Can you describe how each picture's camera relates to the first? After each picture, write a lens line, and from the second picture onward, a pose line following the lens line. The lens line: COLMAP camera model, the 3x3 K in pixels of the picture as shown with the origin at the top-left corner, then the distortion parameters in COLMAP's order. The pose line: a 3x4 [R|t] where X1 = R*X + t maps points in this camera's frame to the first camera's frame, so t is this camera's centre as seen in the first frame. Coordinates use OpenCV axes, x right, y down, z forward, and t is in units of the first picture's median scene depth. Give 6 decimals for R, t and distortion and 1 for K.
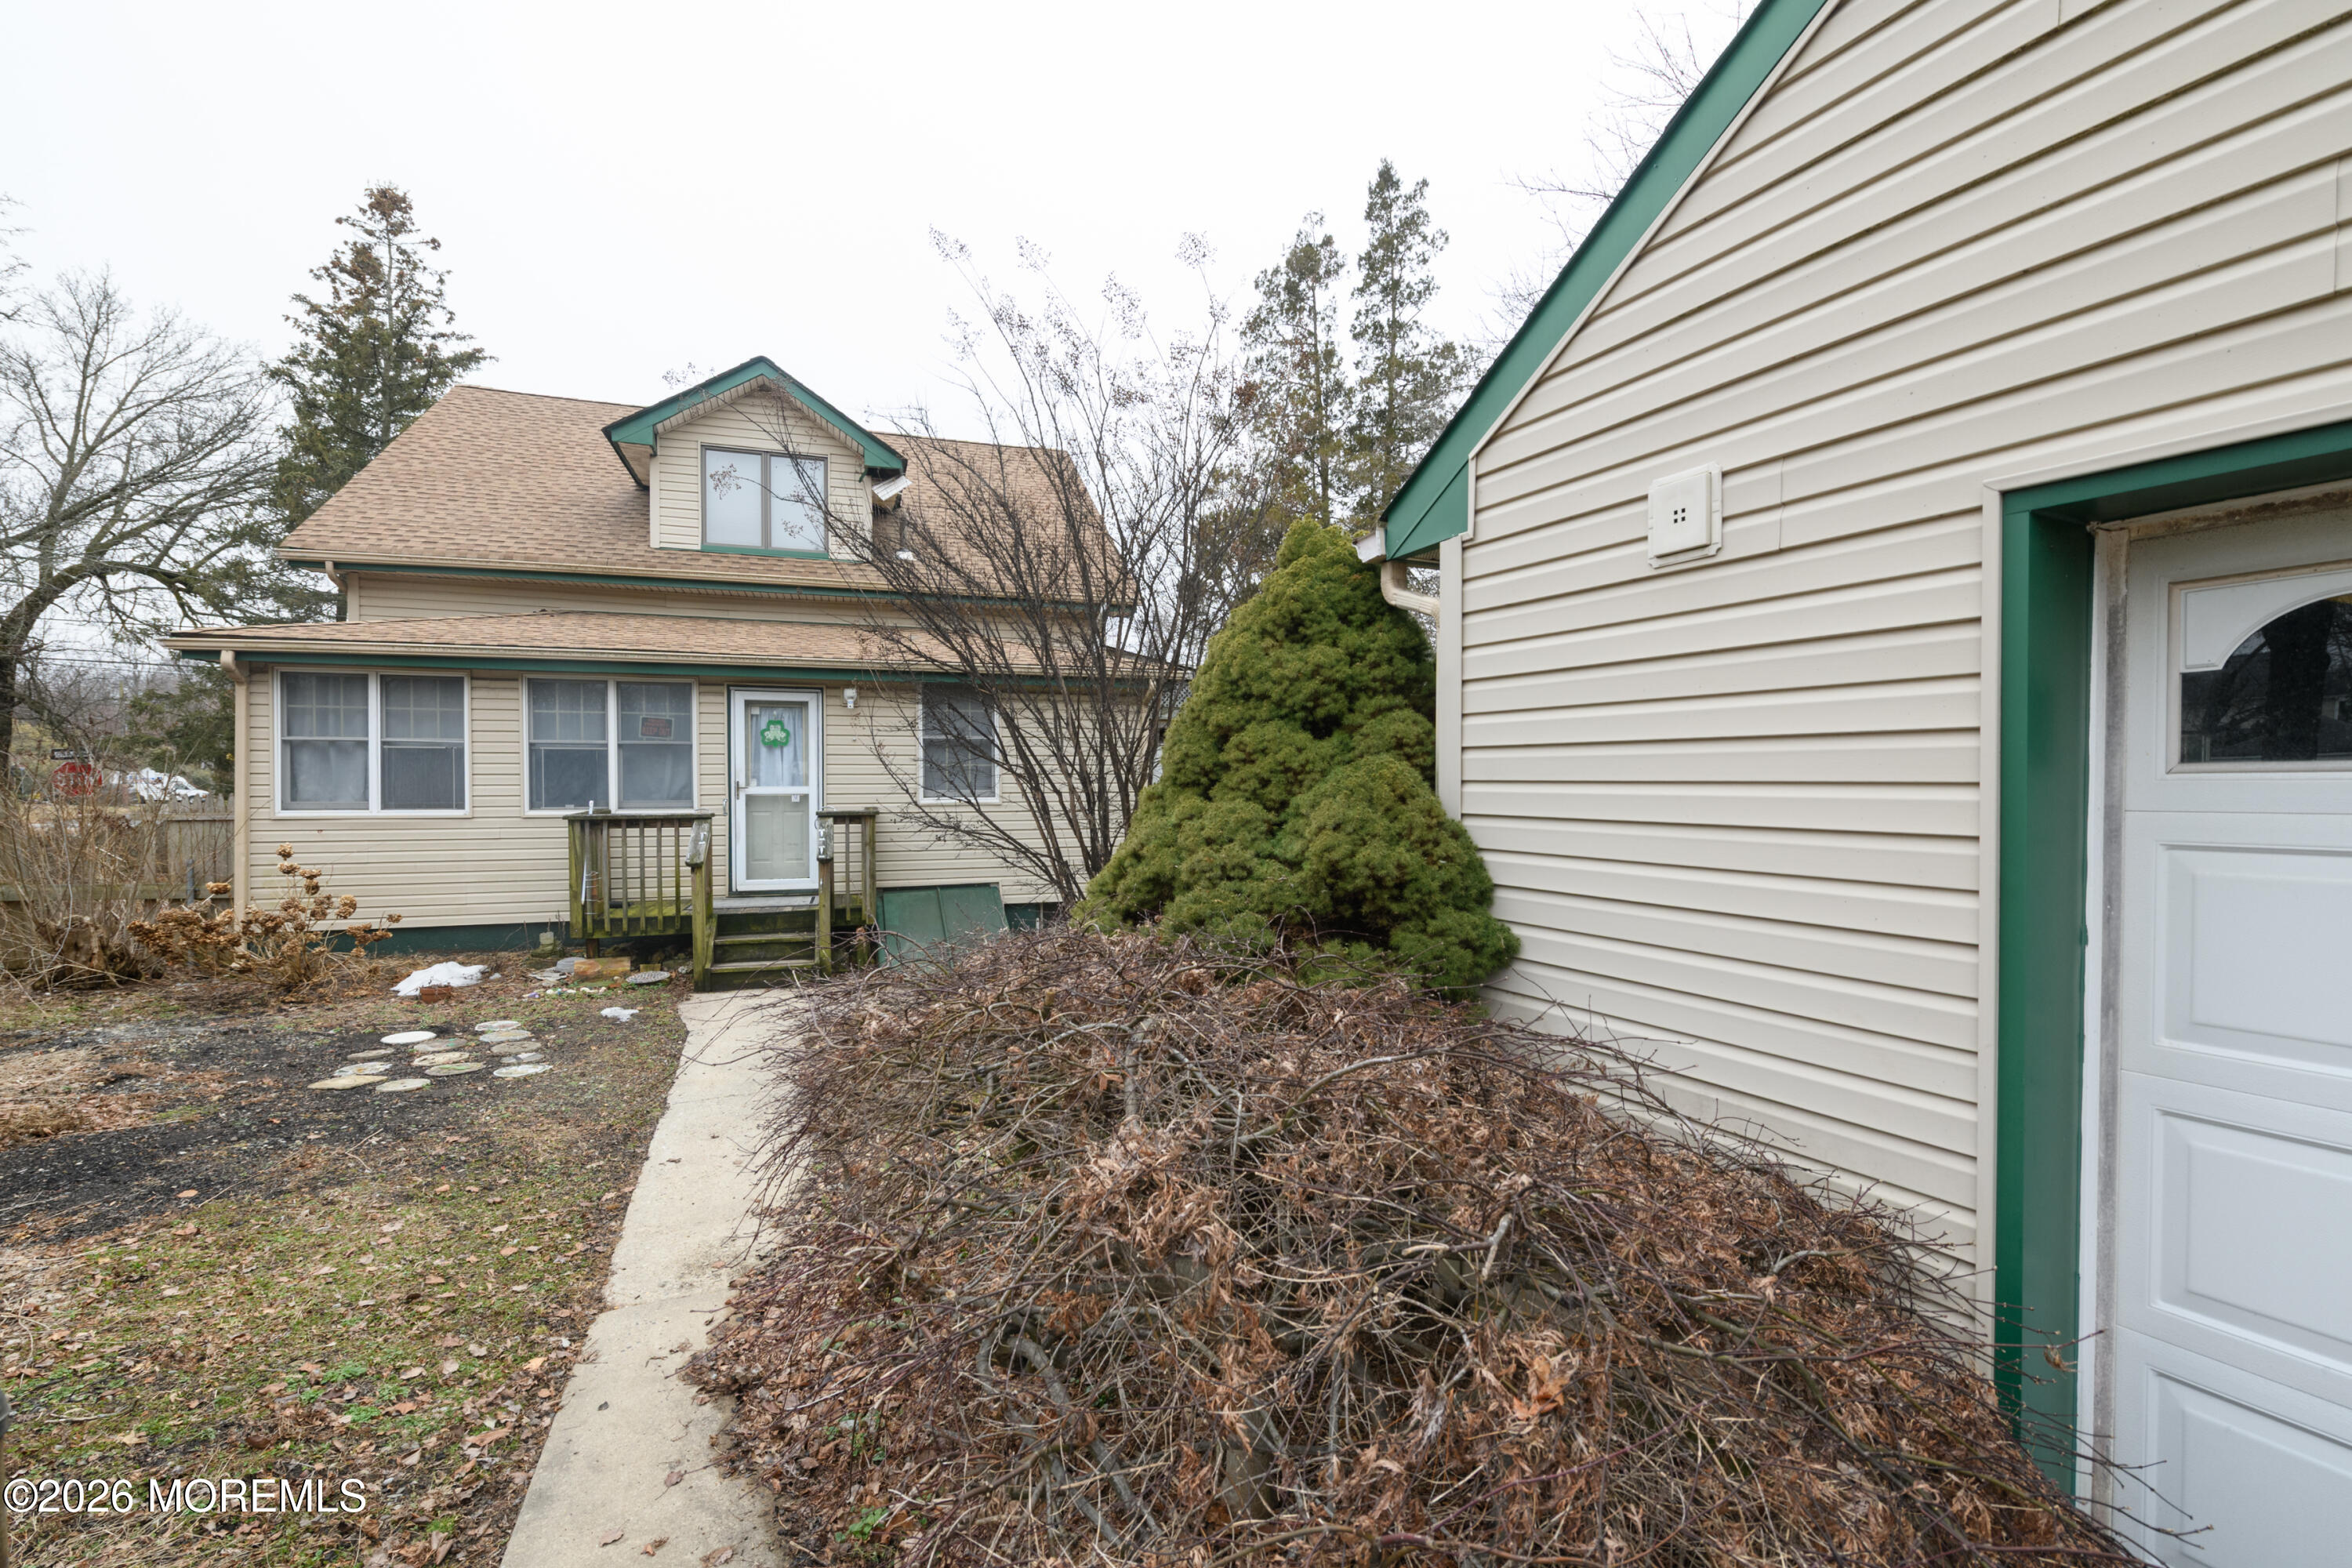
lens RADIAL K [[1012.0, 0, 1169.4], [0, 1012.0, 803.5], [0, 0, 1]] dist [0.000771, -0.001262]
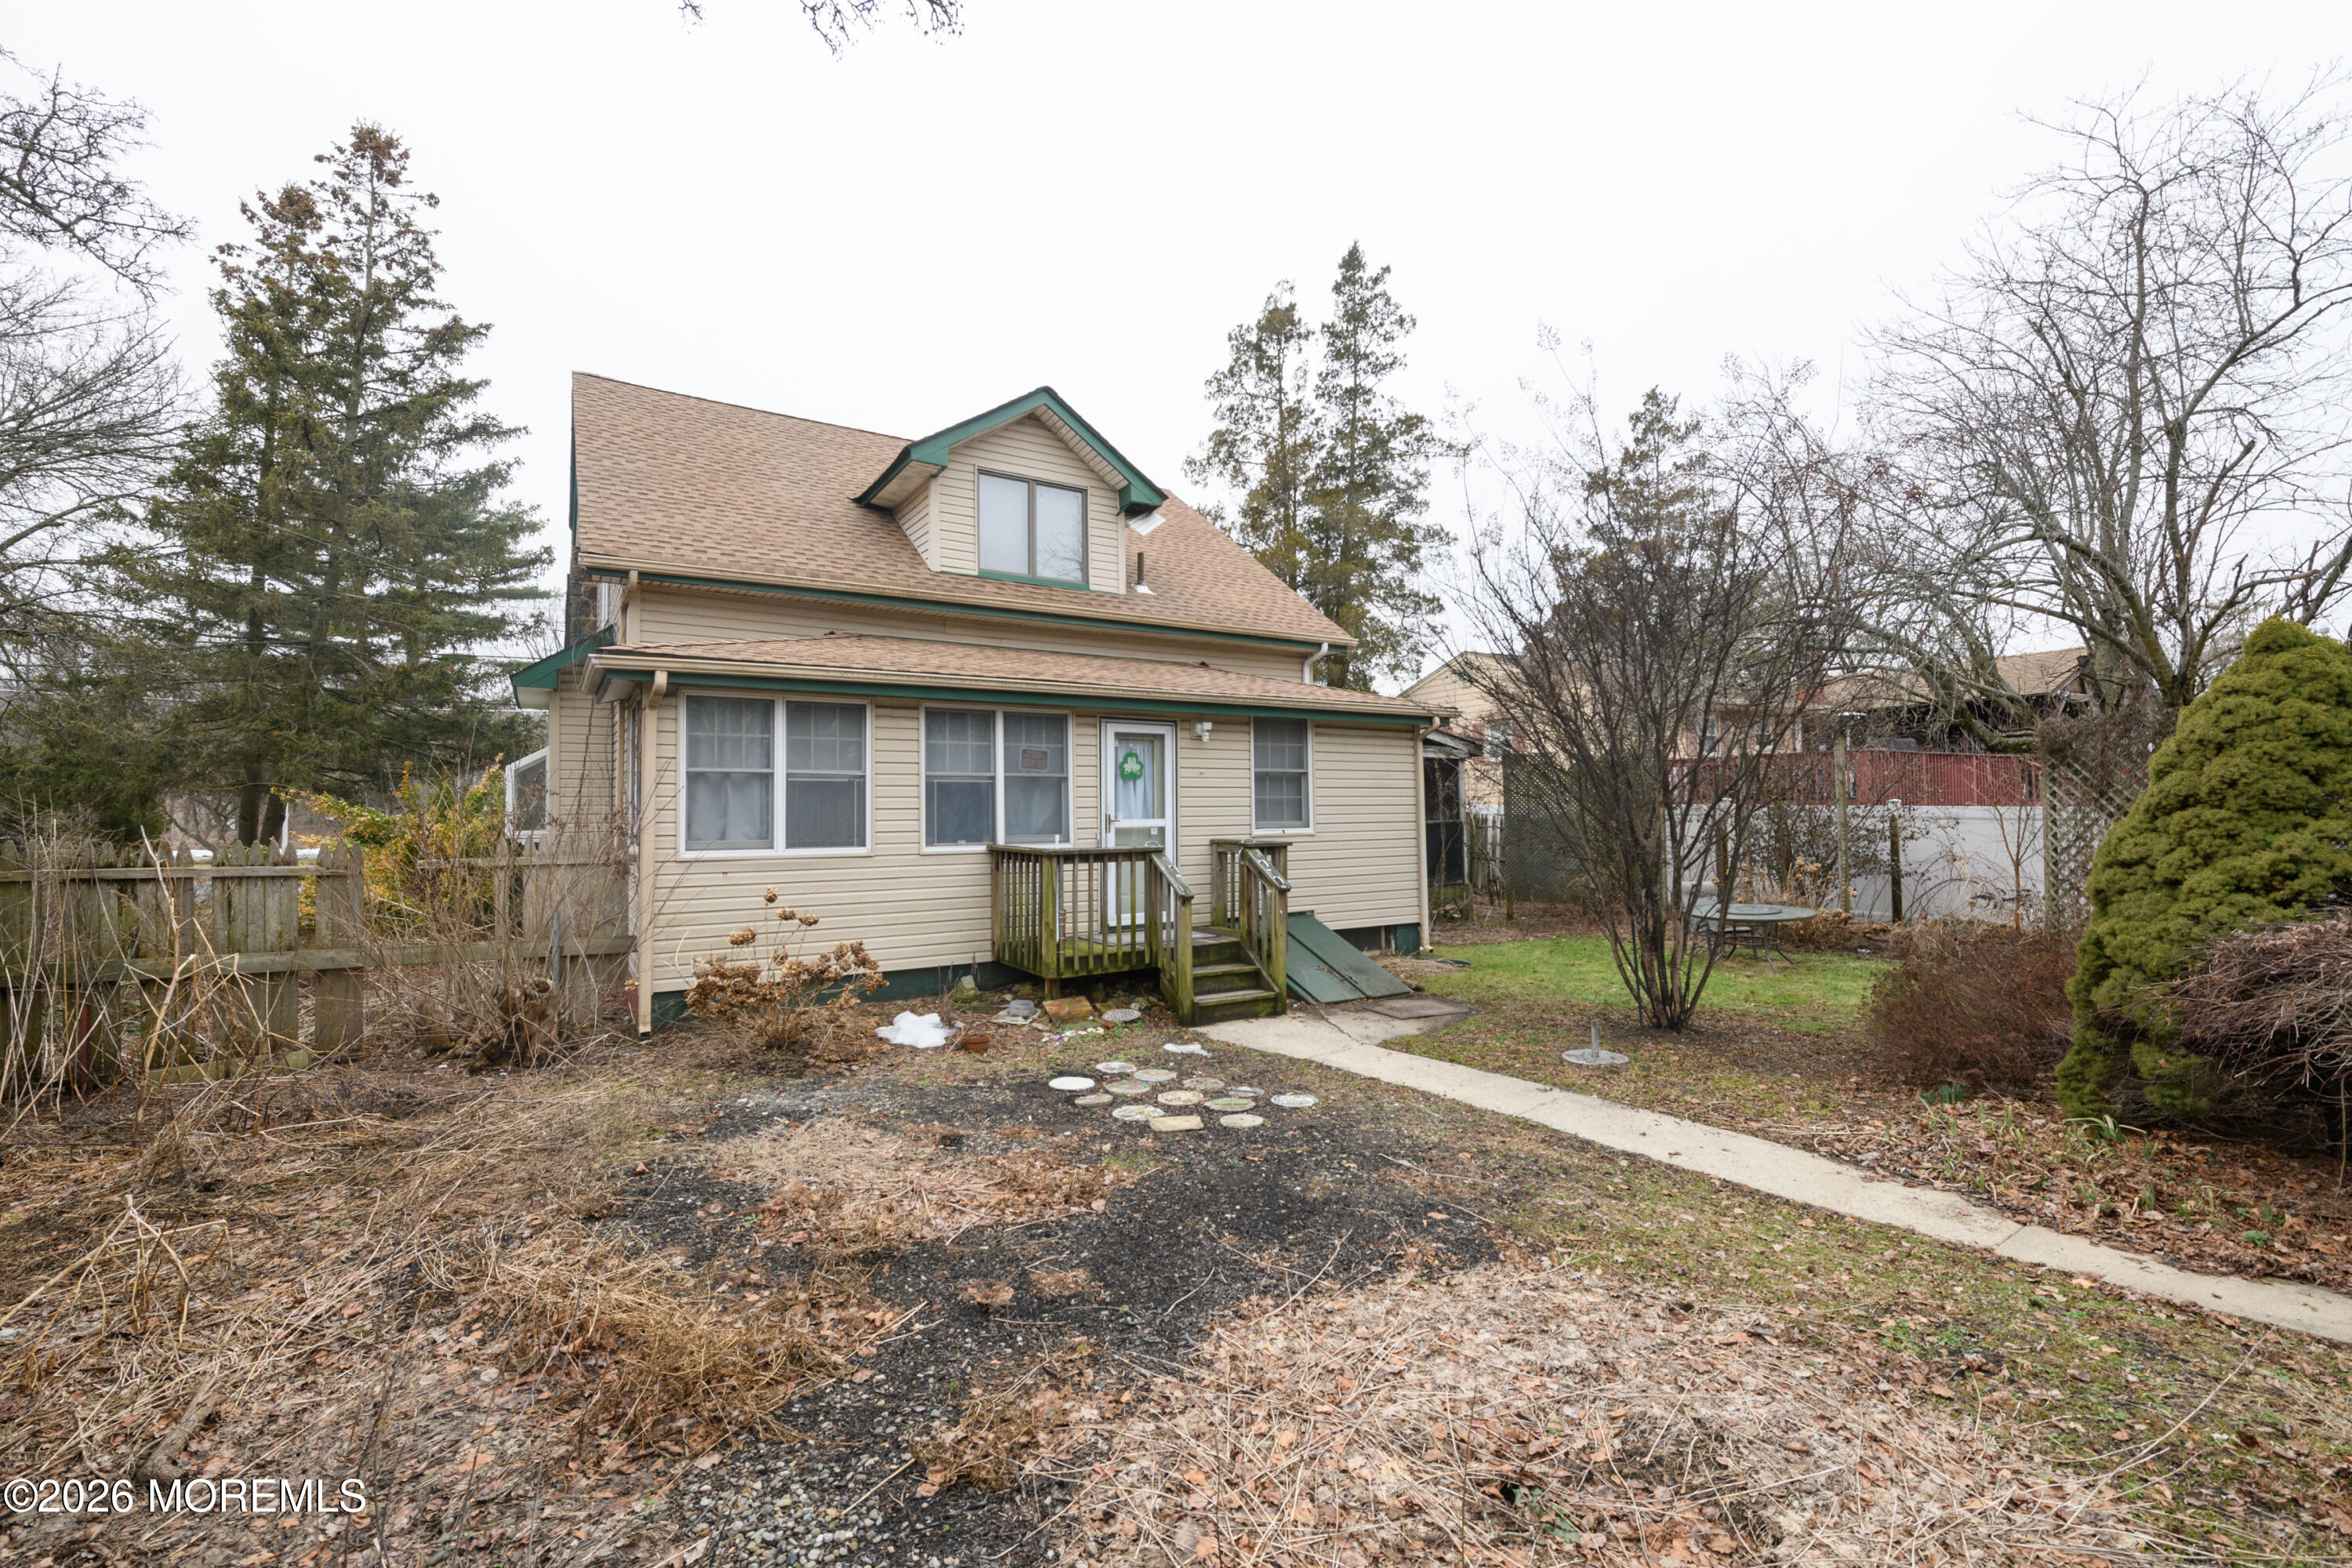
lens RADIAL K [[1012.0, 0, 1237.4], [0, 1012.0, 787.9], [0, 0, 1]] dist [0.000771, -0.001262]
pose [[0.965965, -0.001430, 0.258670, -0.563350], [0.013395, 0.998920, -0.044499, -0.002225], [-0.258327, 0.046450, 0.964940, 0.014740]]
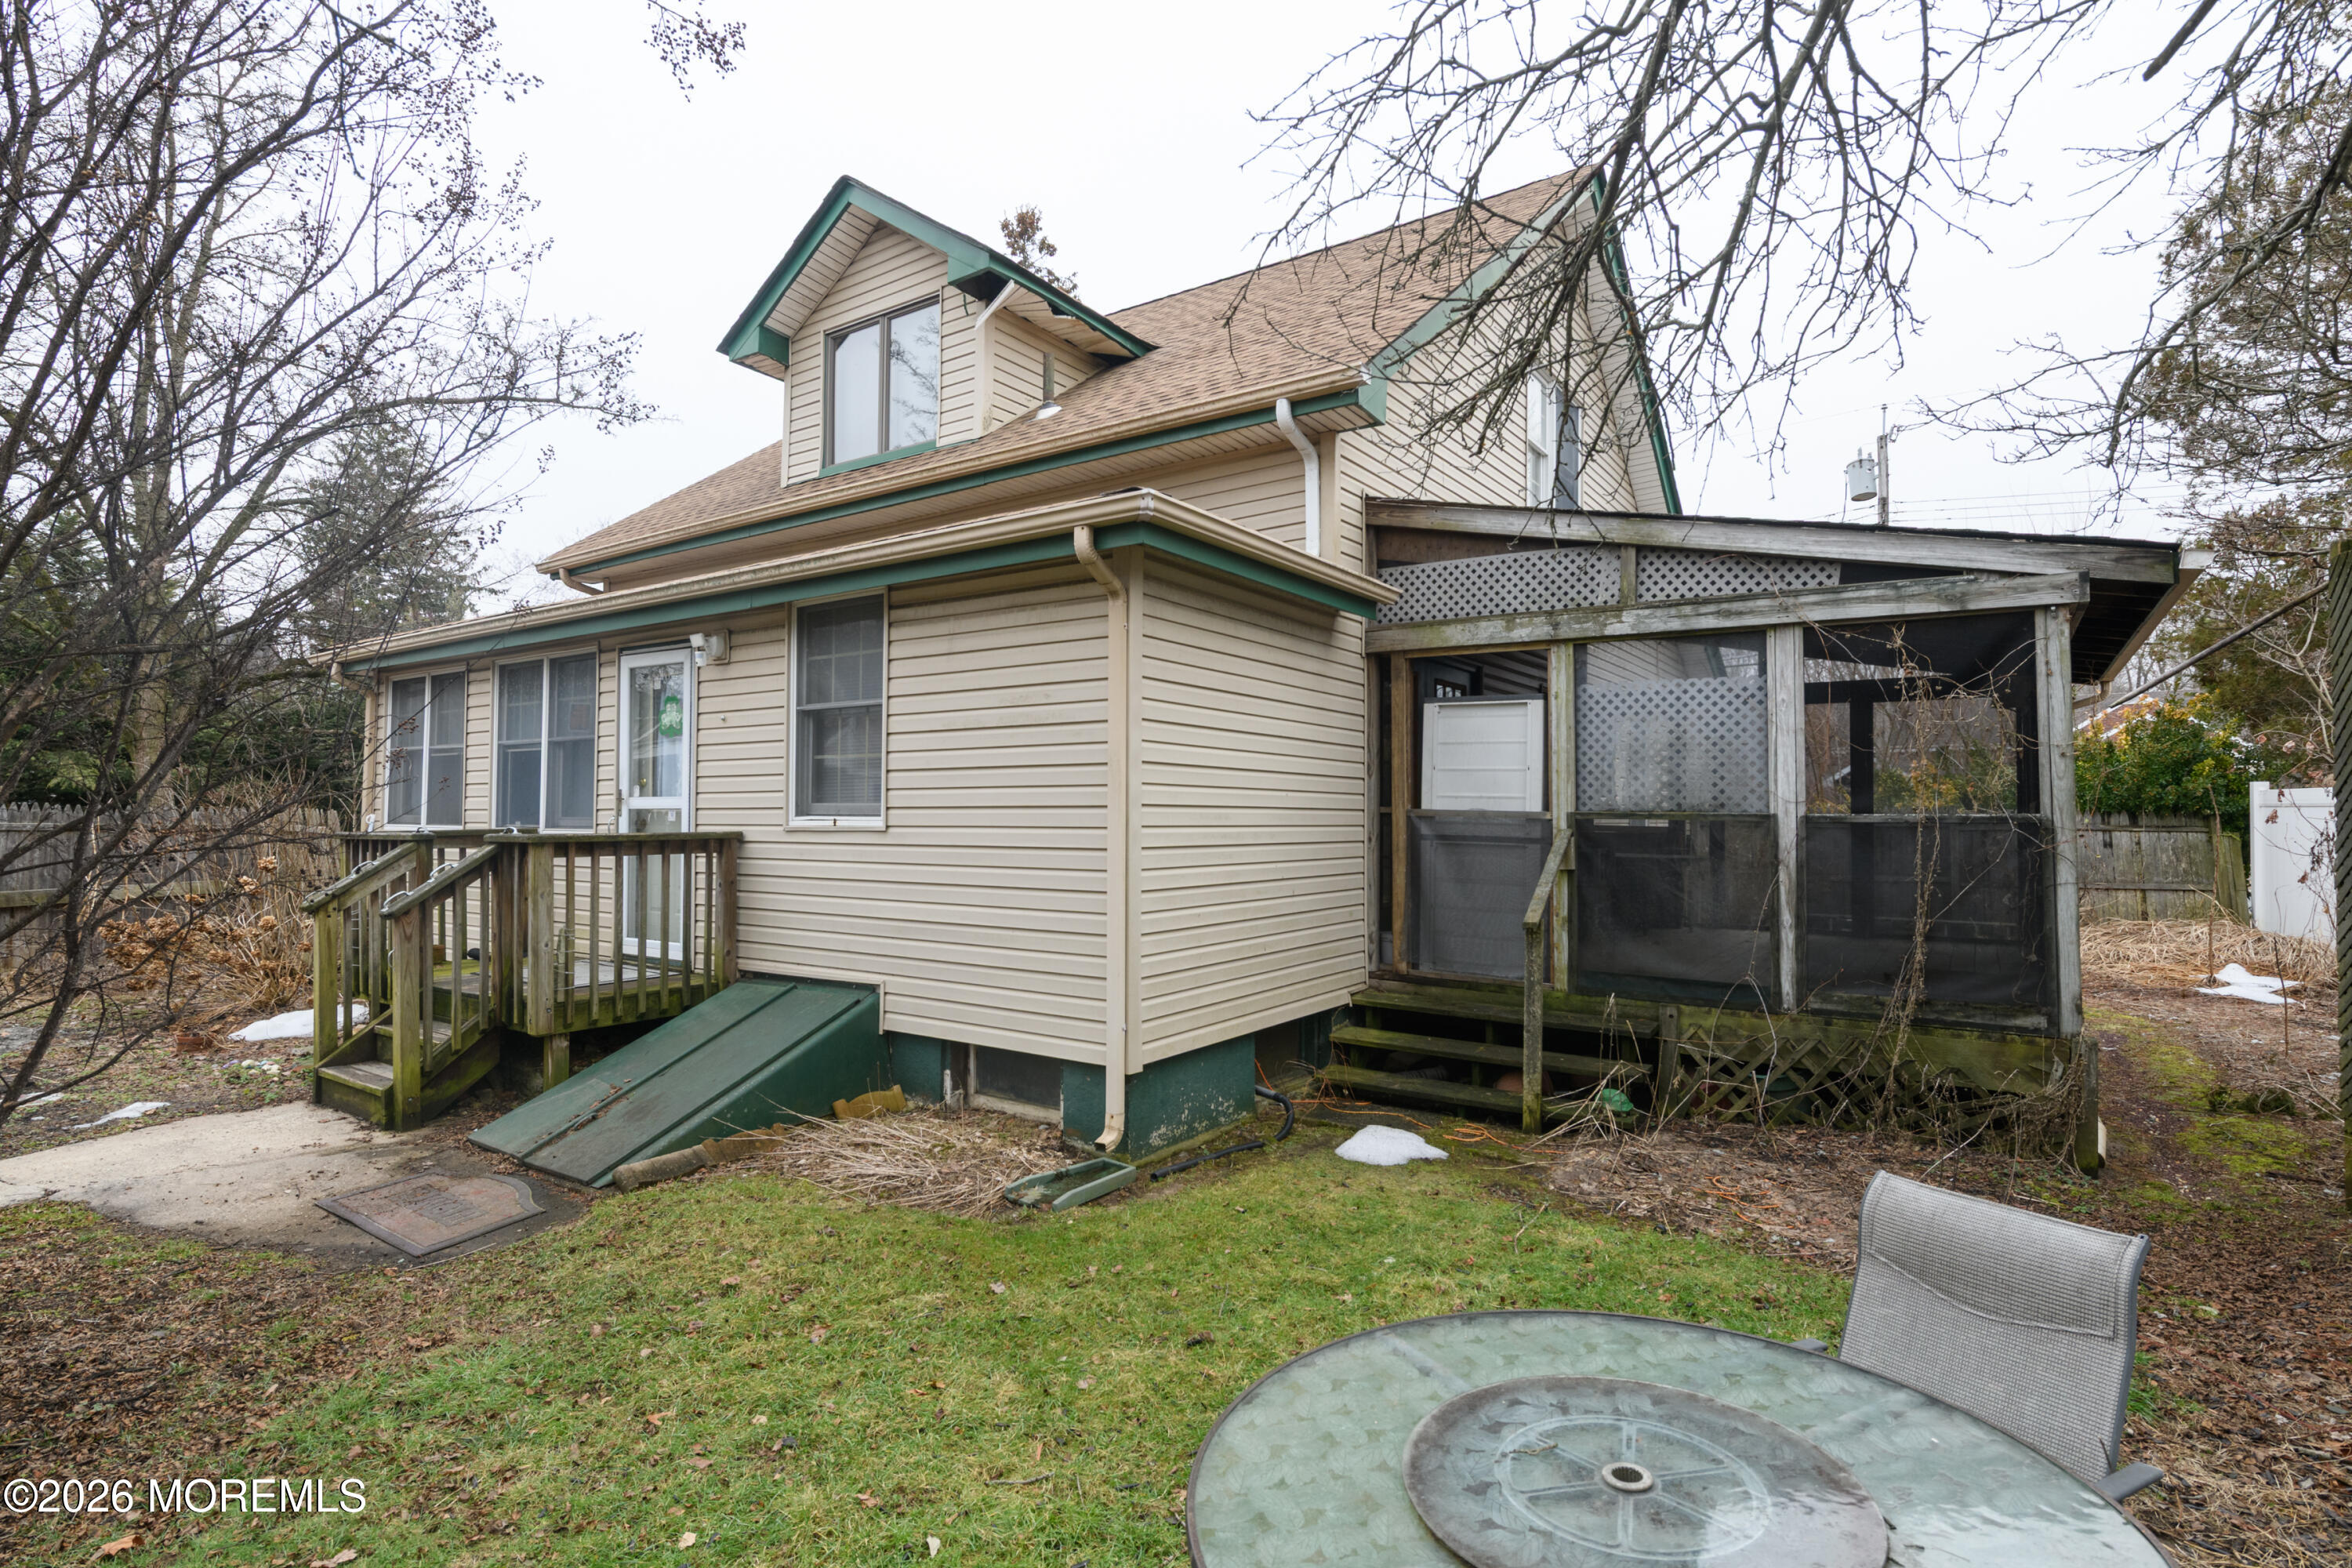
lens RADIAL K [[1156.5, 0, 1180.0], [0, 1156.5, 793.0], [0, 0, 1]] dist [0.005064, 0.000066]
pose [[0.591608, -0.016004, -0.806067, 0.416680], [-0.018479, 0.999271, -0.033402, -0.001108], [0.806014, 0.034657, 0.590881, 0.847976]]
